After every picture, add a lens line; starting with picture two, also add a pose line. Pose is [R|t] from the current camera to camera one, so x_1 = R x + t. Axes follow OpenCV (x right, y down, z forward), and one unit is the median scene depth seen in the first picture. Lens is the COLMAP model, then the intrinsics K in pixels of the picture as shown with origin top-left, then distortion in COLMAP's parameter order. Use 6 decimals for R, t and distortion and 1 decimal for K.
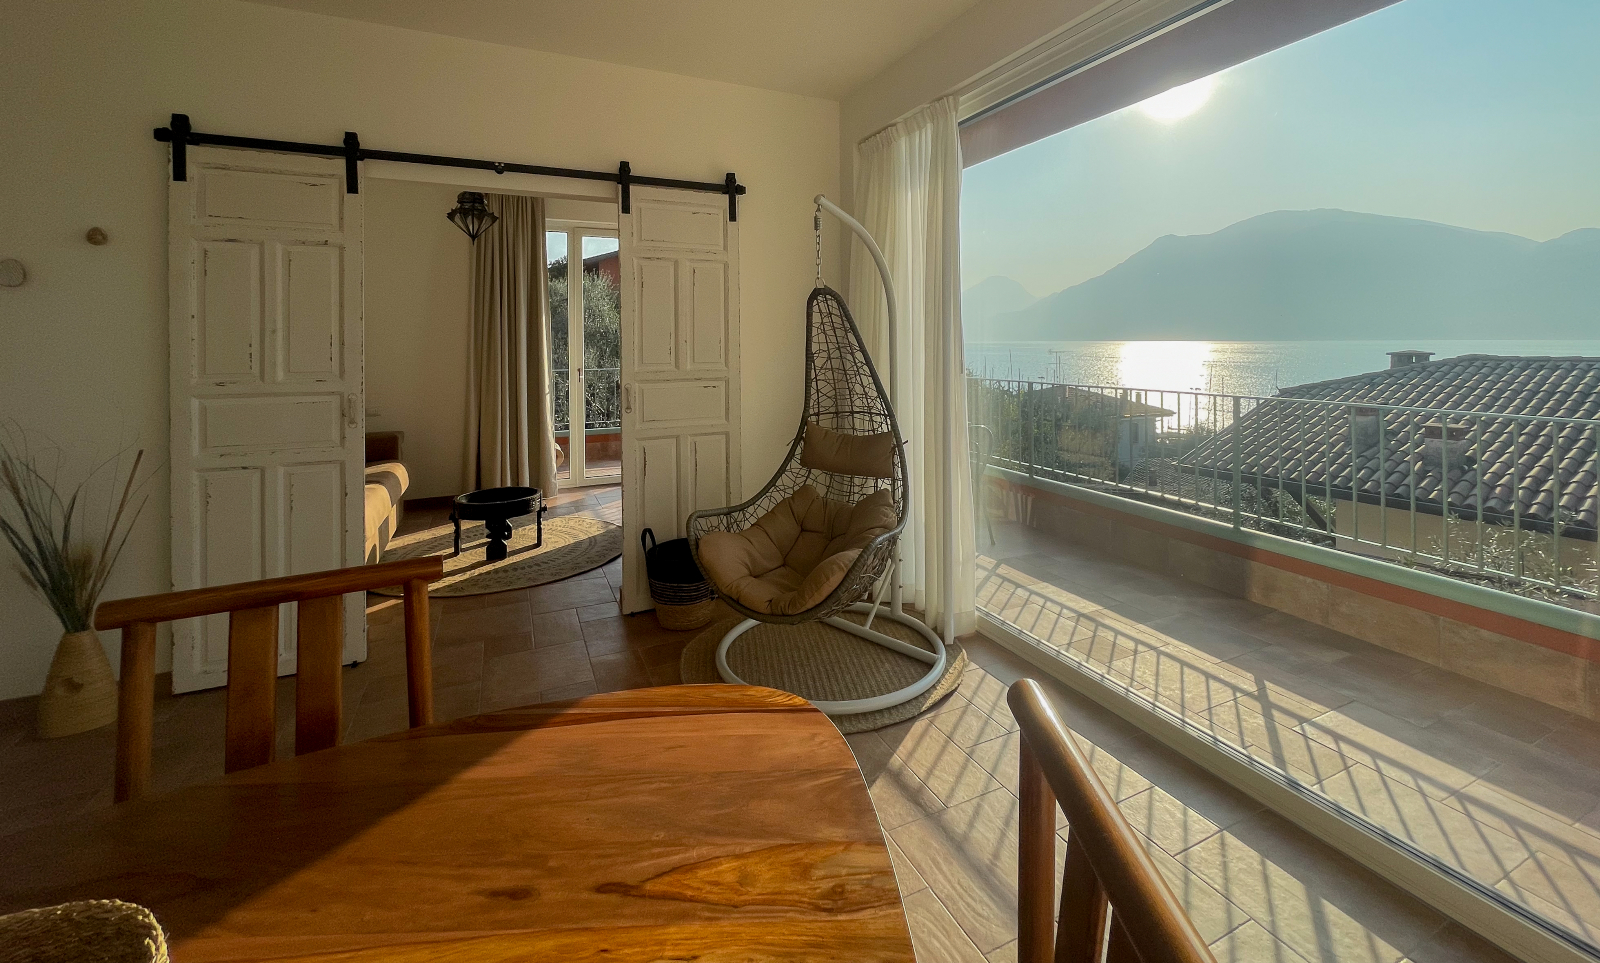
lens RADIAL K [[693.1, 0, 799.0], [0, 693.1, 480.0], [0, 0, 1]] dist [-0.004203, 0.000014]
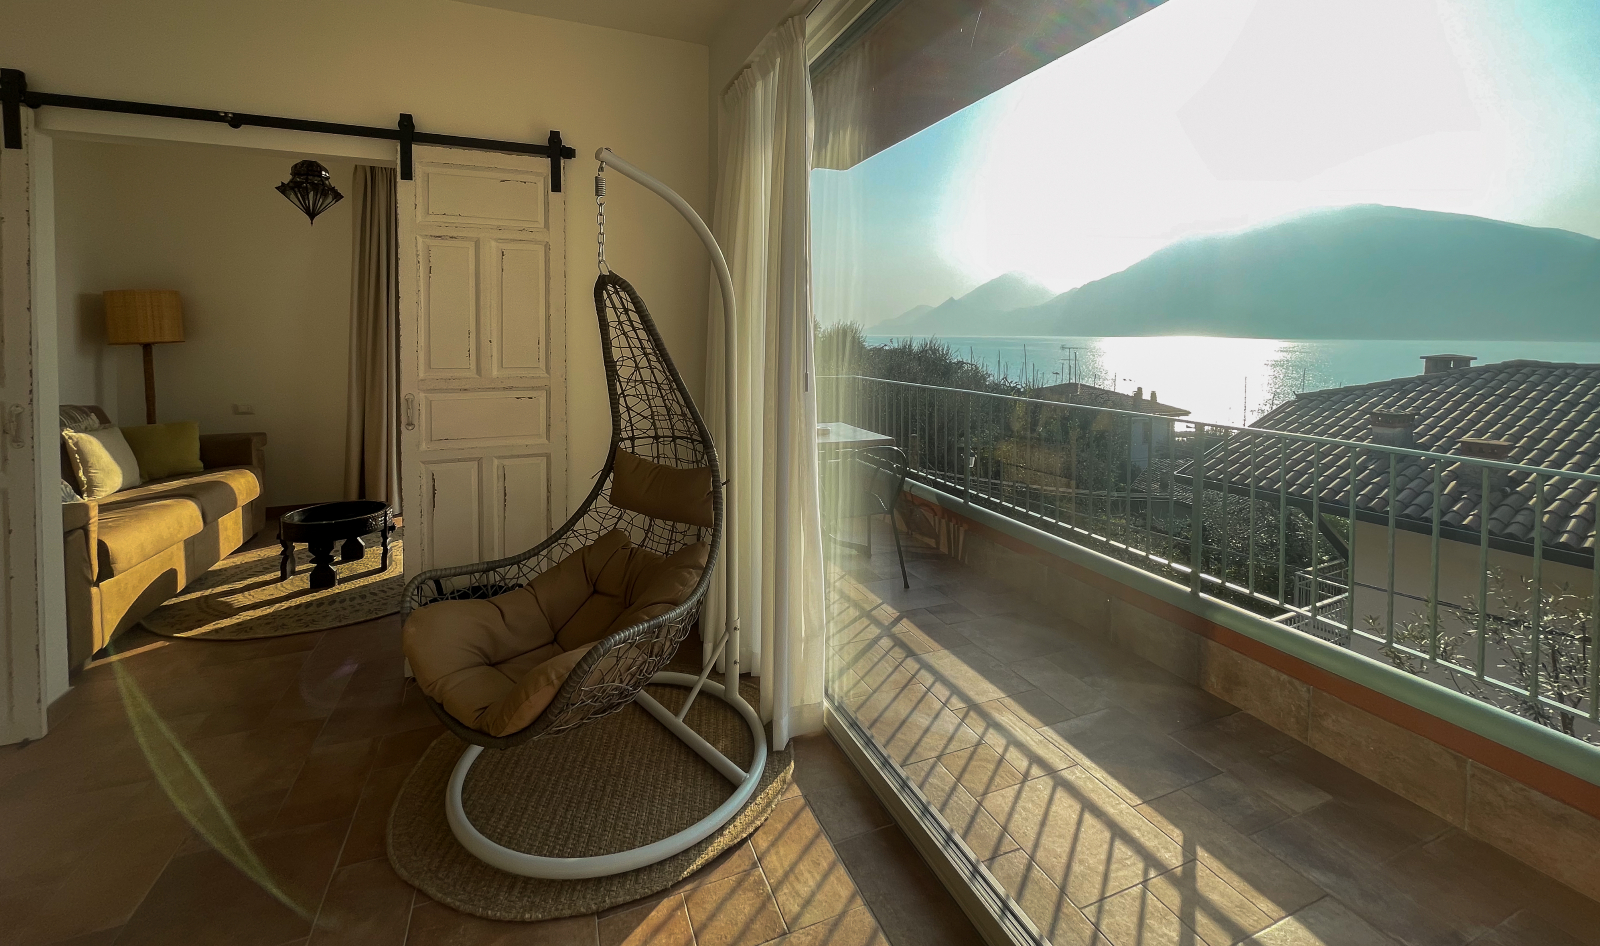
lens RADIAL K [[650.0, 0, 800.6], [0, 650.0, 472.2], [0, 0, 1]] dist [-0.003494, -0.000117]
pose [[0.997931, 0.026610, -0.058527, 0.249900], [-0.025713, 0.999541, 0.016033, -0.071103], [0.058927, -0.014495, 0.998157, 0.271891]]
